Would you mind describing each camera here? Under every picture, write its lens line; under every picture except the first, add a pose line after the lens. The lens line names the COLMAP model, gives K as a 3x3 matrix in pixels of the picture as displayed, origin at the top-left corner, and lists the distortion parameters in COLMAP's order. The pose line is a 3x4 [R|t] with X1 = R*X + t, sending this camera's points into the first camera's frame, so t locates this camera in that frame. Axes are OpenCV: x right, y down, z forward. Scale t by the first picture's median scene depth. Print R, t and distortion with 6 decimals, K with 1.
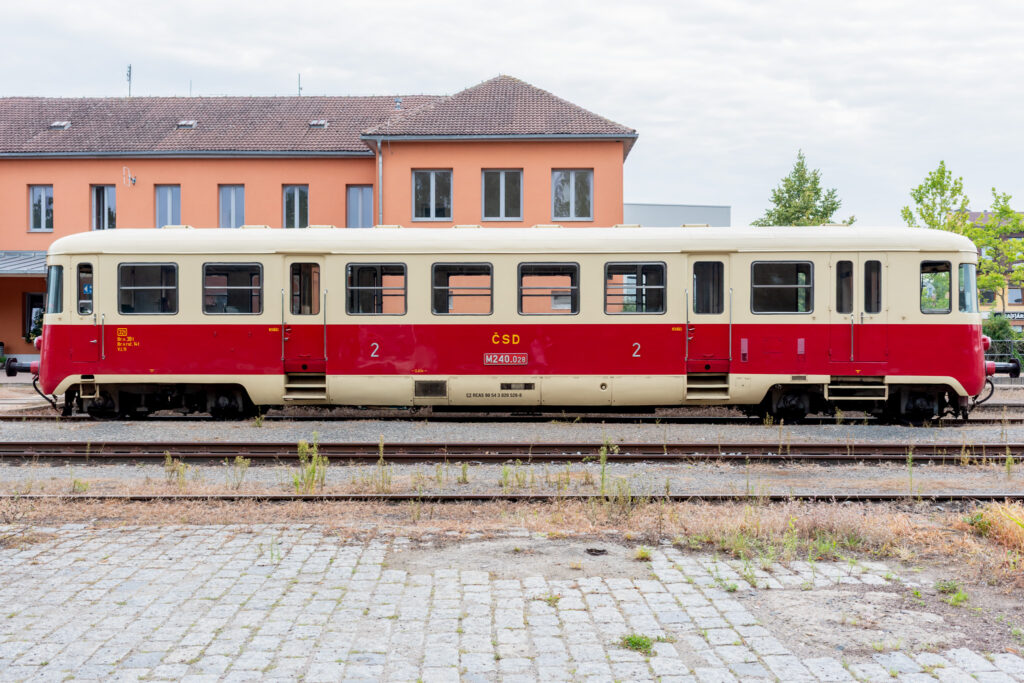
lens RADIAL K [[999.8, 0, 512.0], [0, 999.8, 341.5], [0, 0, 1]] dist [0.075075, 0.001084]
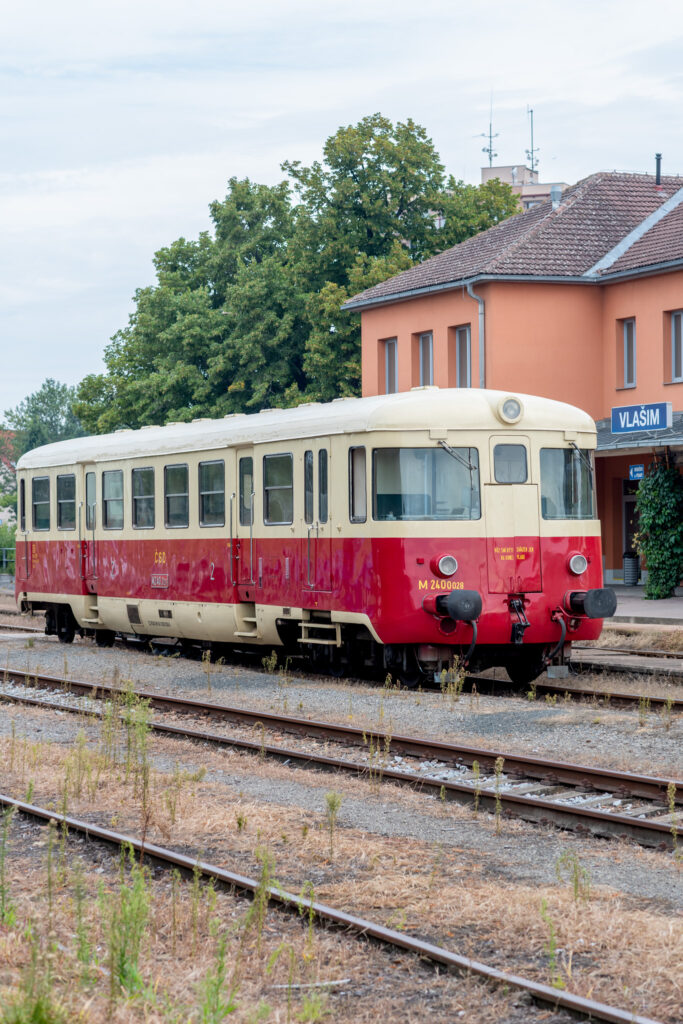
lens RADIAL K [[2526.1, 0, 341.5], [0, 2526.1, 512.0], [0, 0, 1]] dist [0.009385, -0.086046]
pose [[0.418723, -0.011387, -0.908043, 1.980273], [-0.010270, 0.999798, -0.017273, -0.004870], [0.908056, 0.016558, 0.418521, 0.259799]]
